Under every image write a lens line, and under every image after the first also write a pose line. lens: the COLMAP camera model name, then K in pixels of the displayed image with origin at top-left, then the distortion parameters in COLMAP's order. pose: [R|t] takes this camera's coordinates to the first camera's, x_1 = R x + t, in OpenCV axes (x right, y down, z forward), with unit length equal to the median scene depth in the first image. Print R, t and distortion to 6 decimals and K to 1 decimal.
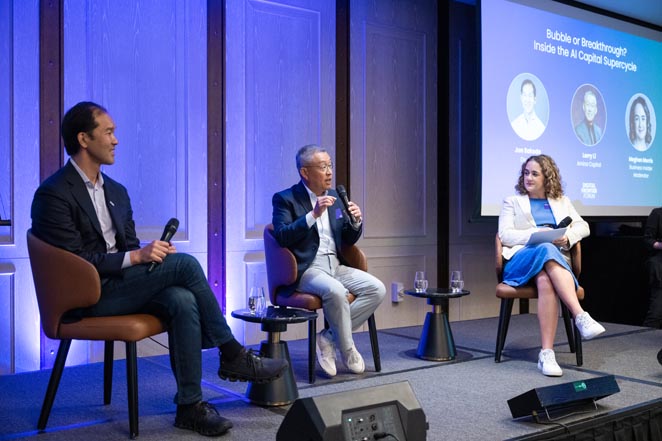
lens RADIAL K [[756.8, 0, 331.0], [0, 756.8, 223.8], [0, 0, 1]] dist [-0.002417, 0.000000]
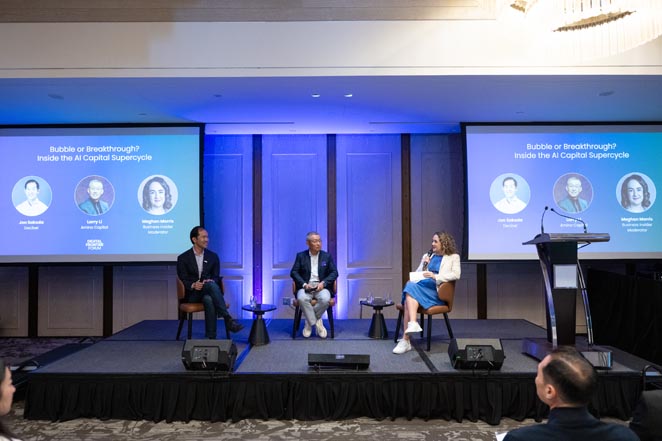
lens RADIAL K [[442.4, 0, 329.7], [0, 442.4, 220.9], [0, 0, 1]] dist [0.003205, -0.007365]
pose [[0.788293, -0.019938, -0.614977, 0.584738], [-0.000424, 0.999457, -0.032947, -0.067844], [0.615300, 0.026232, 0.787857, -0.001629]]
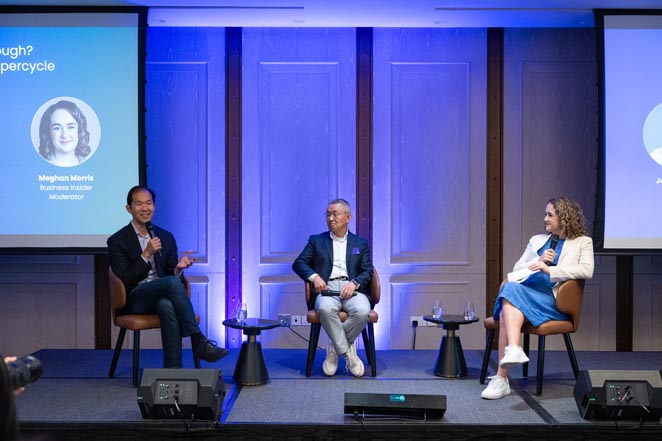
lens RADIAL K [[830.5, 0, 333.0], [0, 830.5, 223.3], [0, 0, 1]] dist [-0.003021, 0.000000]
pose [[0.792275, 0.008532, -0.610104, 0.597975], [-0.007434, 0.999963, 0.004329, -0.047353], [0.610118, 0.001105, 0.792310, -0.099546]]
